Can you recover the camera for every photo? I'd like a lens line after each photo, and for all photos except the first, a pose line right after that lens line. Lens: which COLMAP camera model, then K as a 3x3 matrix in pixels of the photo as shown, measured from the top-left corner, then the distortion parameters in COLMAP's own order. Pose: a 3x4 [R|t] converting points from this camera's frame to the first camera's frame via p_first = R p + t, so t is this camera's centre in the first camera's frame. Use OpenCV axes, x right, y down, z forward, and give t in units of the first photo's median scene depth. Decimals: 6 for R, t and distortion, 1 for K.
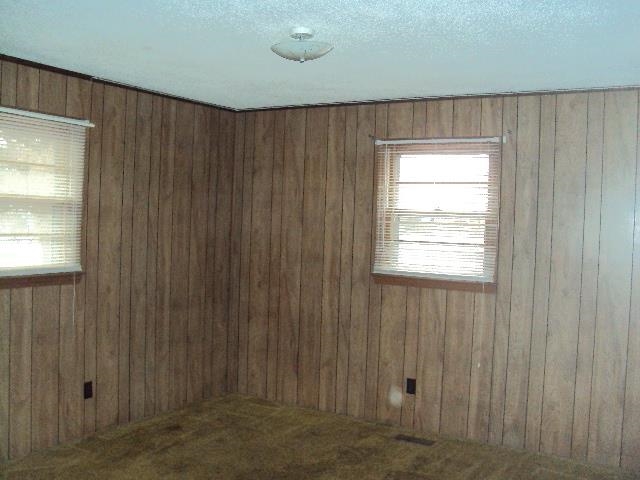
lens RADIAL K [[751.7, 0, 320.0], [0, 751.7, 240.0], [0, 0, 1]] dist [-0.012551, -0.024314]
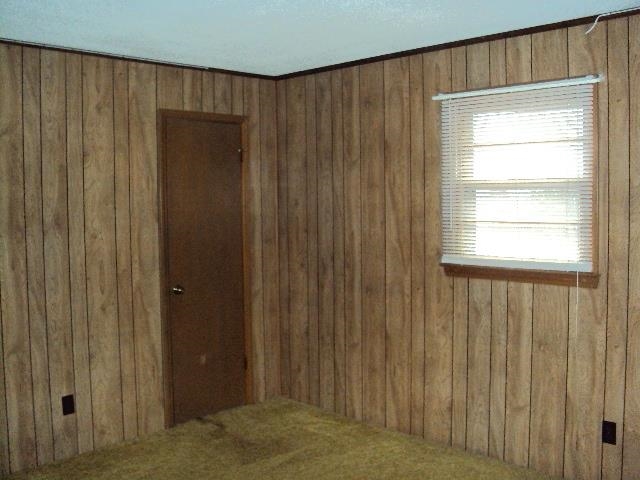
lens RADIAL K [[751.7, 0, 320.0], [0, 751.7, 240.0], [0, 0, 1]] dist [-0.012551, -0.024314]
pose [[-0.292299, 0.023650, -0.956034, 0.527474], [-0.028212, 0.999046, 0.033339, -0.010234], [0.955911, 0.036716, -0.291353, 1.008432]]
